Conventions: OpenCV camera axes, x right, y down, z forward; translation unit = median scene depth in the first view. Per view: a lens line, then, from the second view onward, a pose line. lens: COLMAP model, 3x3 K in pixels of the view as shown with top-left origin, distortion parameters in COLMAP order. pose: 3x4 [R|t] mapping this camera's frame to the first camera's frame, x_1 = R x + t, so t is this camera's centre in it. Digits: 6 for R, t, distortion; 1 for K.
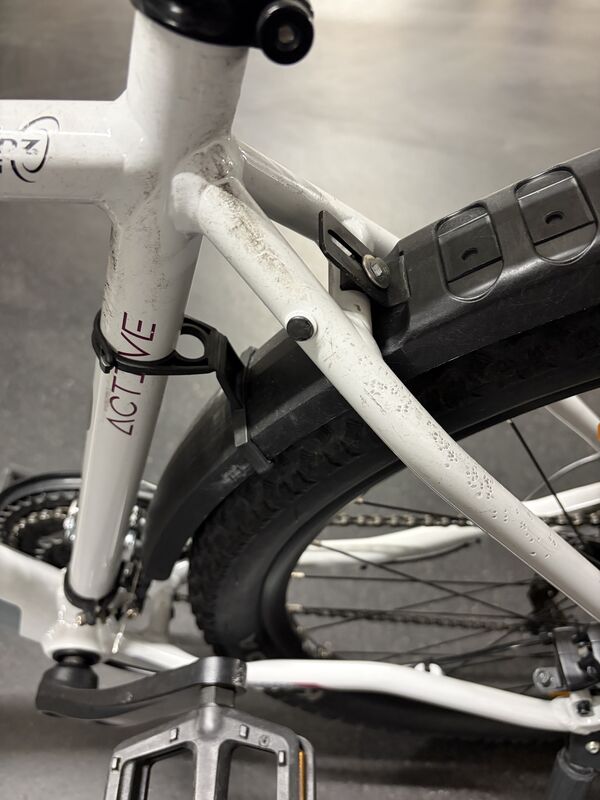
lens RADIAL K [[605.0, 0, 304.2], [0, 605.0, 399.1], [0, 0, 1]] dist [0.026695, -0.041876]
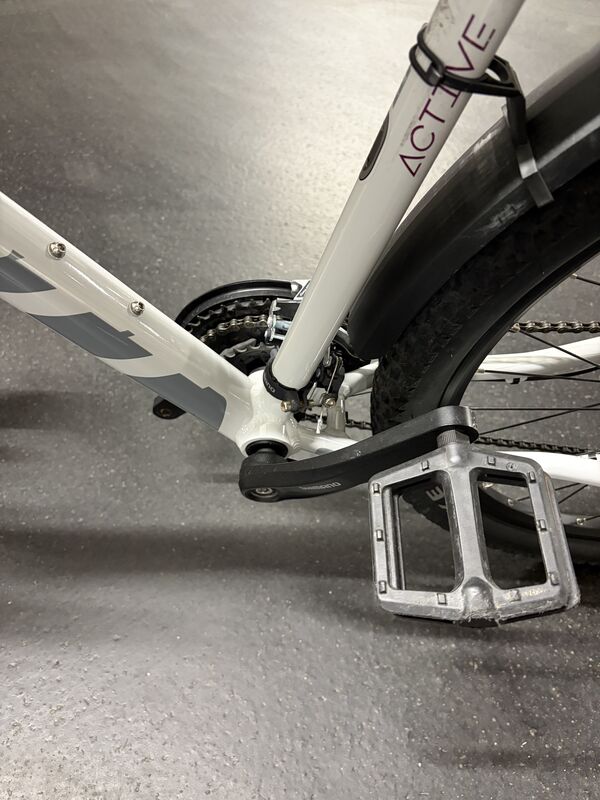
lens RADIAL K [[605.0, 0, 296.1], [0, 605.0, 398.5], [0, 0, 1]] dist [0.026695, -0.041876]
pose [[0.999303, 0.000286, -0.037334, -0.424363], [0.004180, 0.992828, 0.119480, 0.300346], [0.037100, -0.119552, 0.992134, -0.119563]]
